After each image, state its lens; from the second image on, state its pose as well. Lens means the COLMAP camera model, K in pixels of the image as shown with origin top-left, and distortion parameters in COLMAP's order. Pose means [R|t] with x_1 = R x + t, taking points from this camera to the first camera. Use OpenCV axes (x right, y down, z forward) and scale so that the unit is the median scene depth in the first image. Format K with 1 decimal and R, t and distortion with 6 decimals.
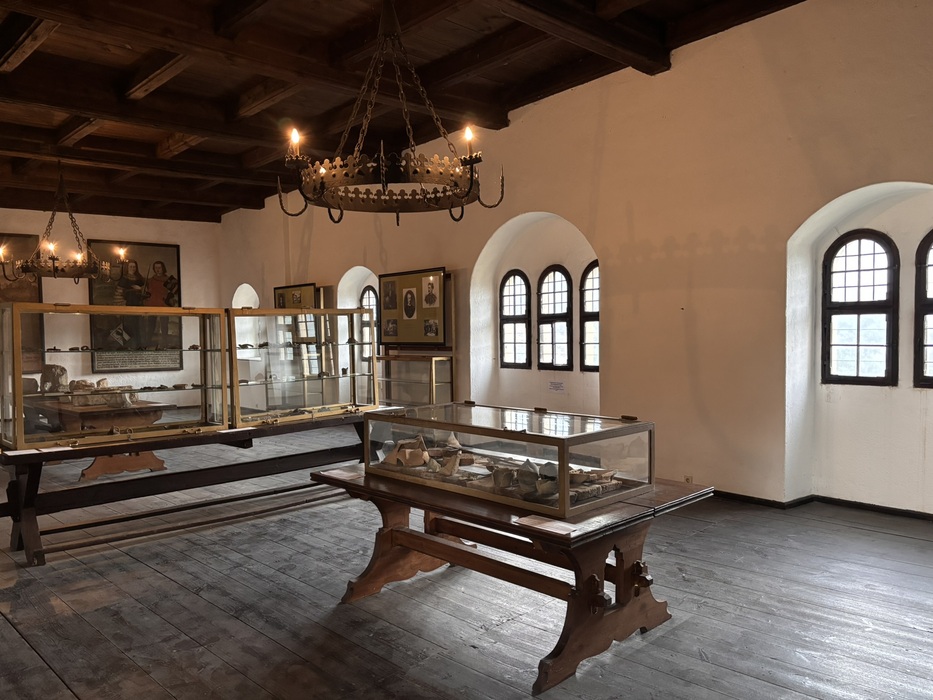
lens RADIAL K [[703.2, 0, 465.7], [0, 703.2, 348.3], [0, 0, 1]] dist [0.038576, -0.037391]
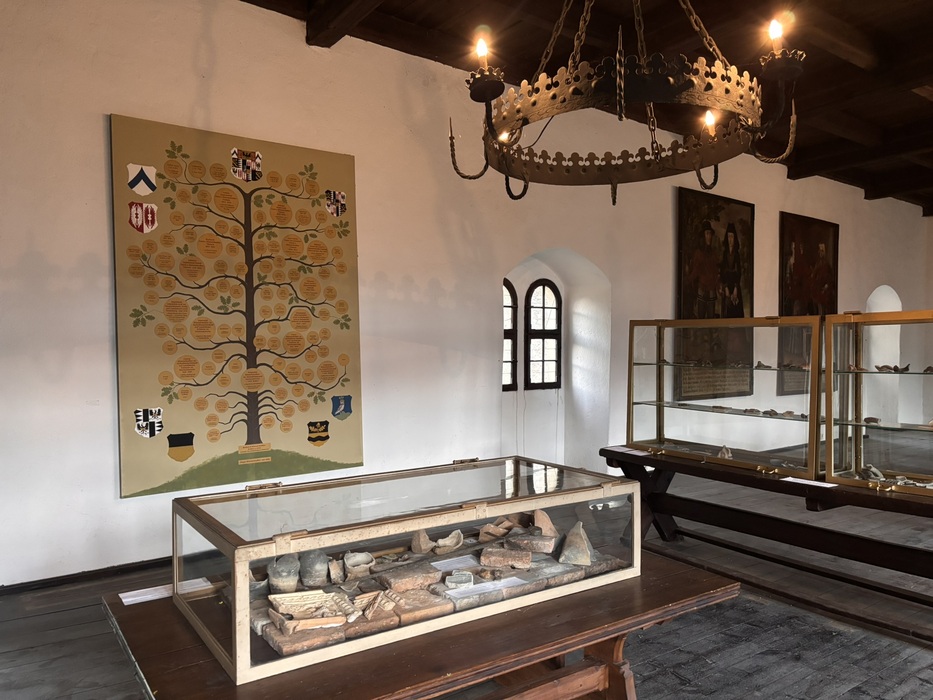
lens RADIAL K [[703.2, 0, 463.7], [0, 703.2, 361.0], [0, 0, 1]] dist [0.038576, -0.037391]
pose [[-0.168458, 0.035596, -0.985066, 0.175953], [-0.018377, 0.999061, 0.039244, -0.012124], [0.985538, 0.024713, -0.167646, 0.302305]]
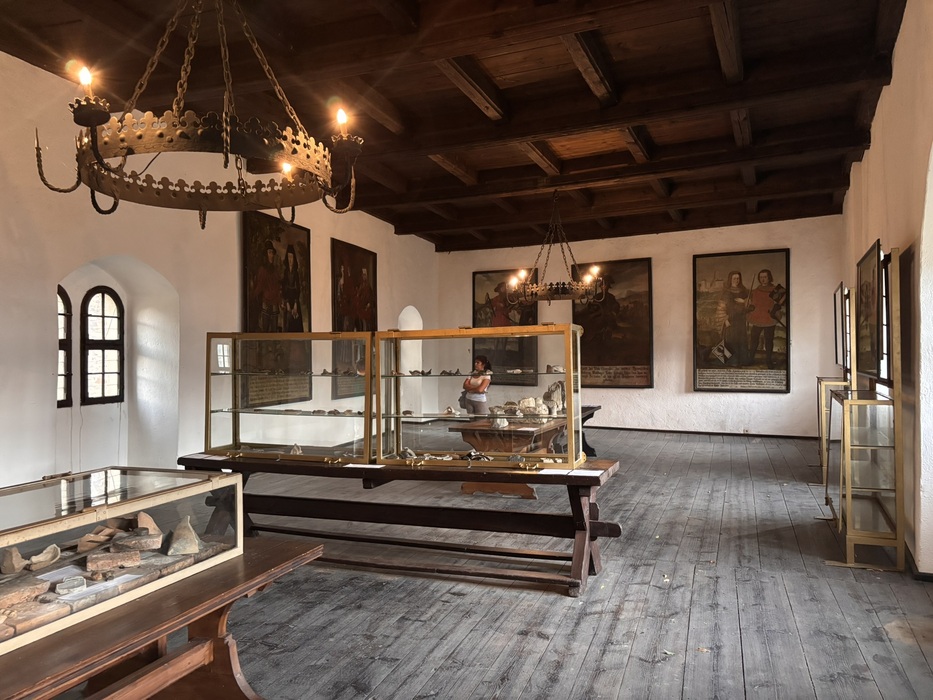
lens RADIAL K [[703.2, 0, 469.9], [0, 703.2, 347.5], [0, 0, 1]] dist [0.038576, -0.037391]
pose [[0.436820, 0.002885, -0.899544, 0.212094], [-0.018764, 0.999807, -0.005906, -0.012796], [0.899353, 0.019459, 0.436790, 0.285338]]
